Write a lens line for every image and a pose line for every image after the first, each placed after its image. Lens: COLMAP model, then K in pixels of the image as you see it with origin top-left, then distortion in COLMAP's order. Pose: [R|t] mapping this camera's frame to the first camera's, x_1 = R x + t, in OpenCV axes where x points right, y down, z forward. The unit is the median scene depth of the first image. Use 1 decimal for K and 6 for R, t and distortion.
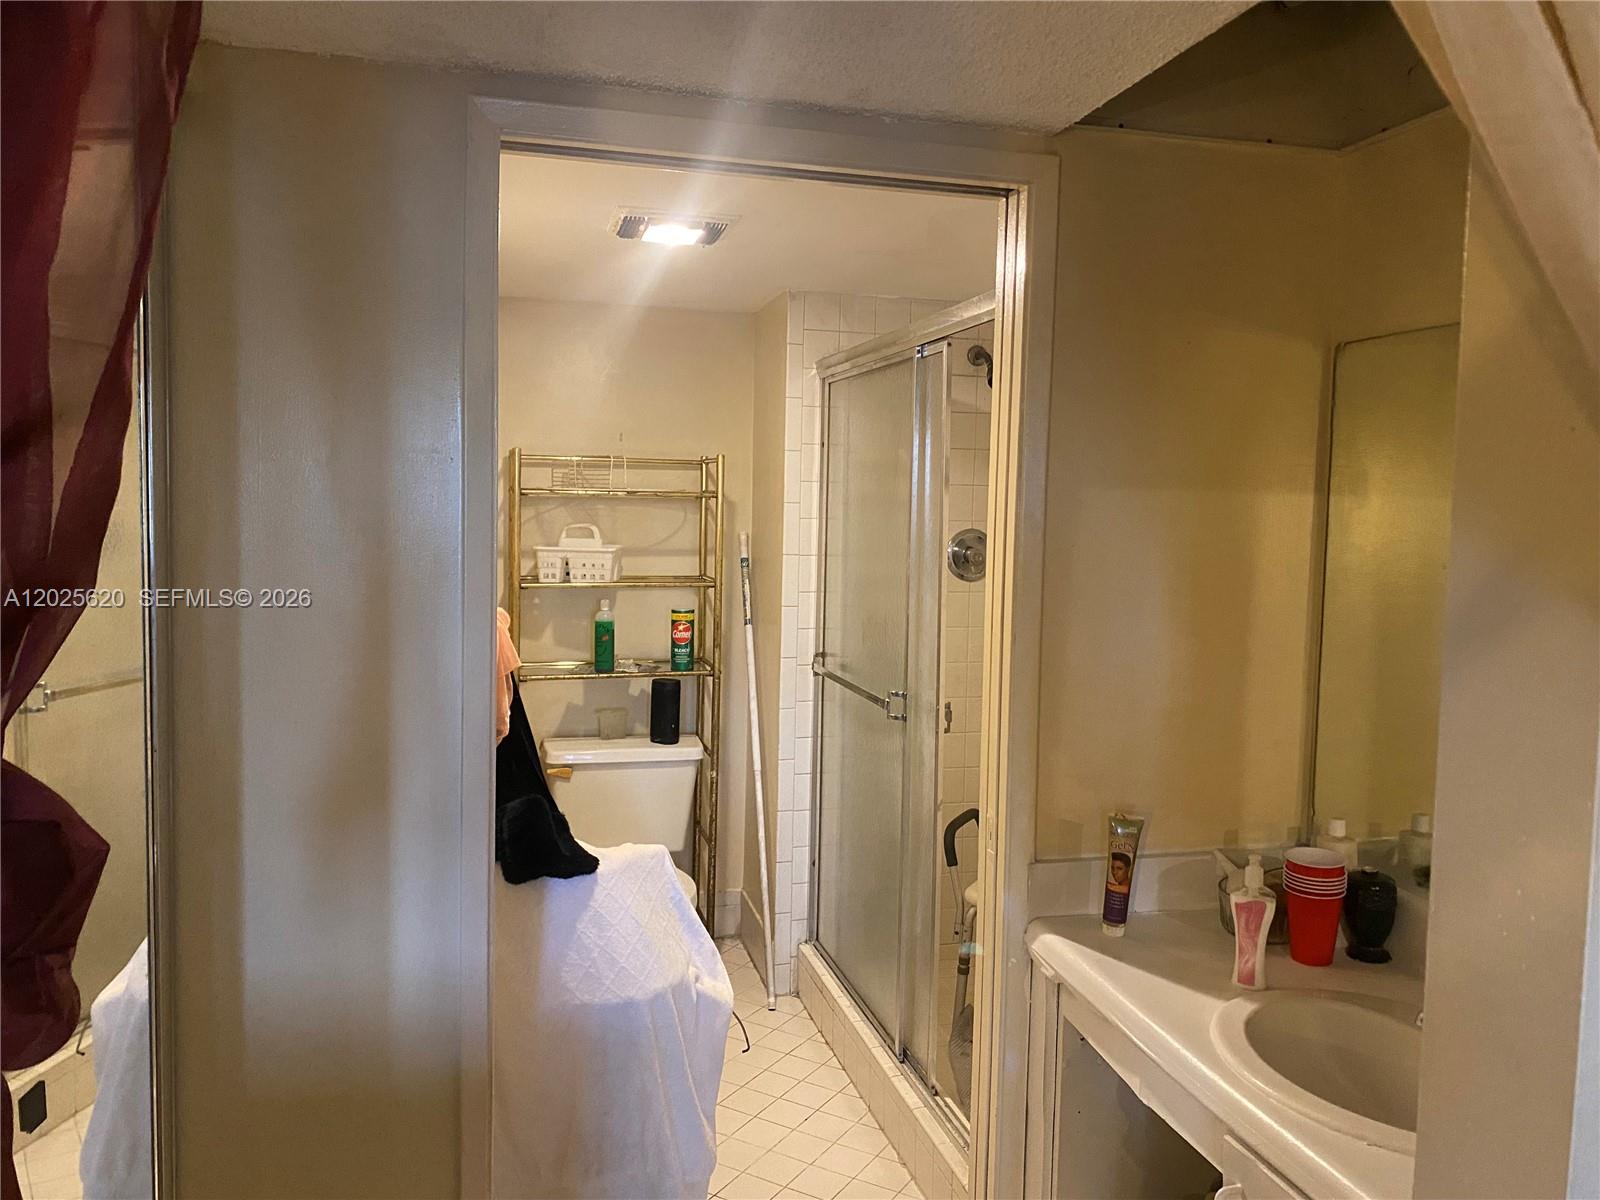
lens RADIAL K [[1226.3, 0, 799.6], [0, 1226.3, 596.3], [0, 0, 1]] dist [0.043568, -0.061474]
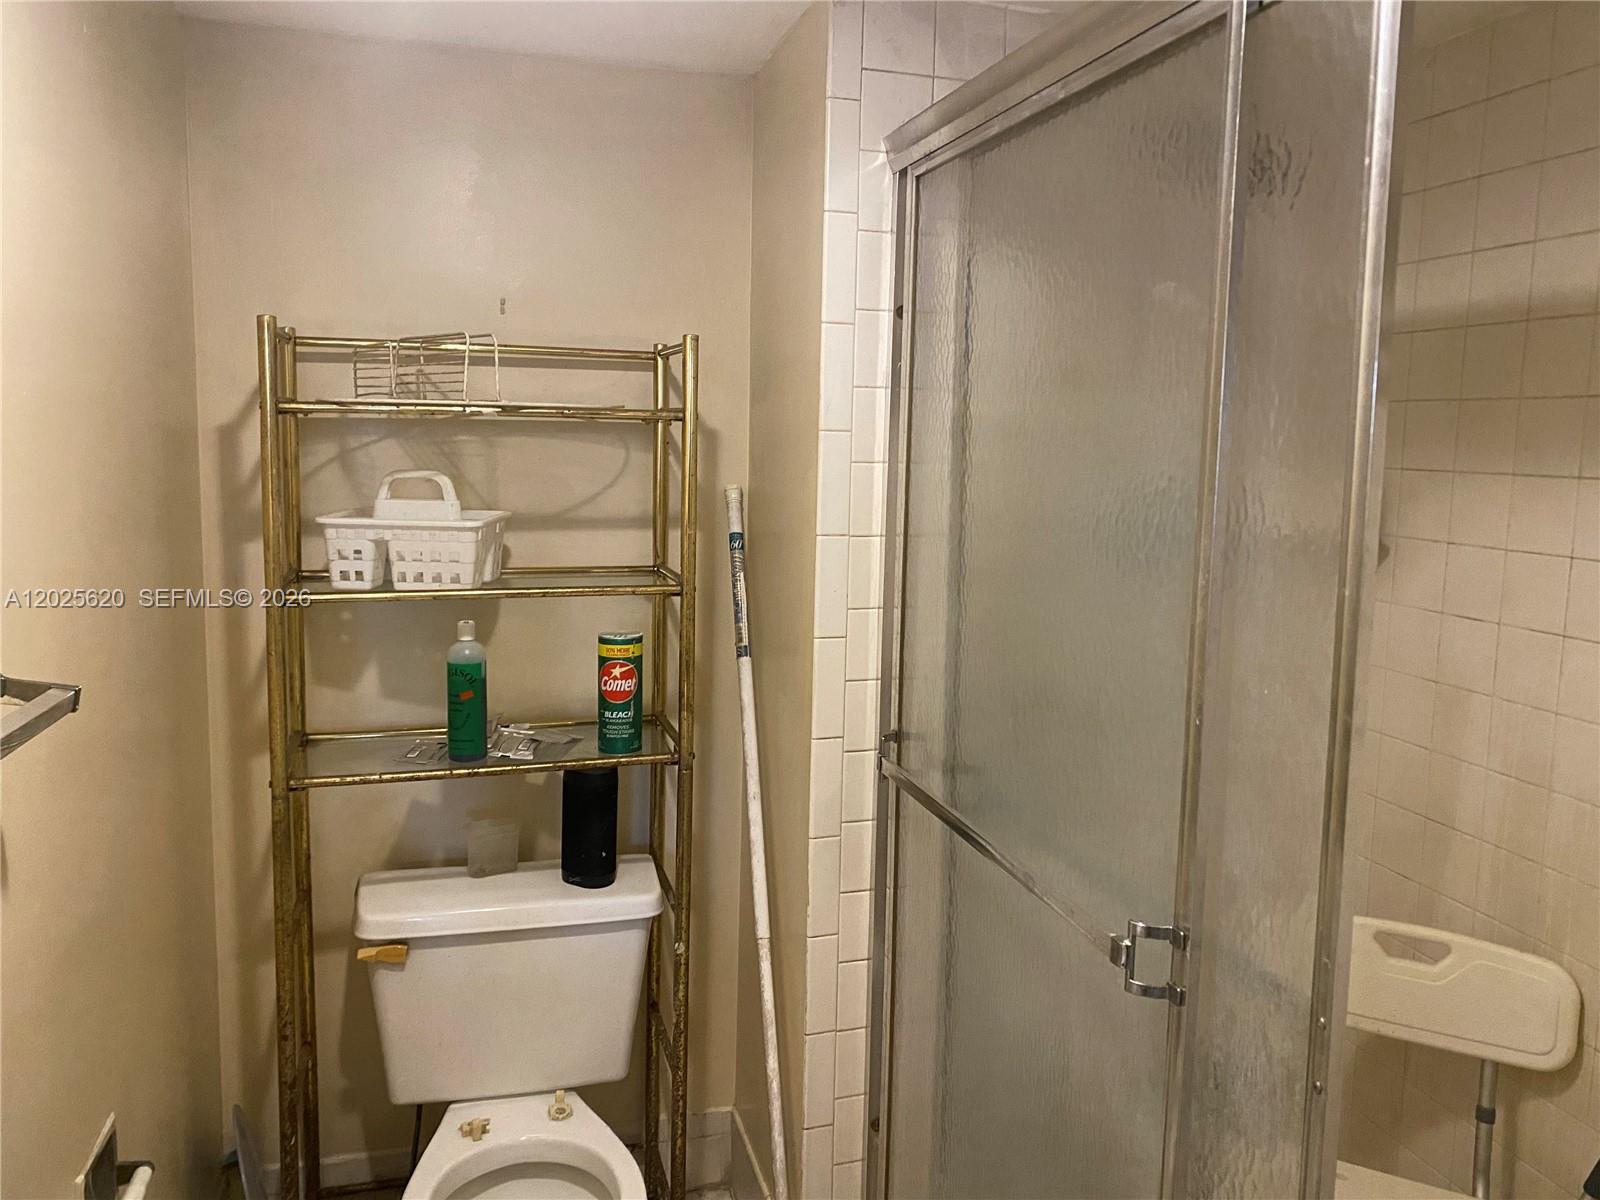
lens RADIAL K [[1226.3, 0, 802.6], [0, 1226.3, 596.2], [0, 0, 1]] dist [0.043568, -0.061474]
pose [[0.999762, -0.002471, 0.021656, -0.028637], [0.001320, 0.998594, 0.052992, -0.033803], [-0.021757, -0.052951, 0.998360, 0.476667]]
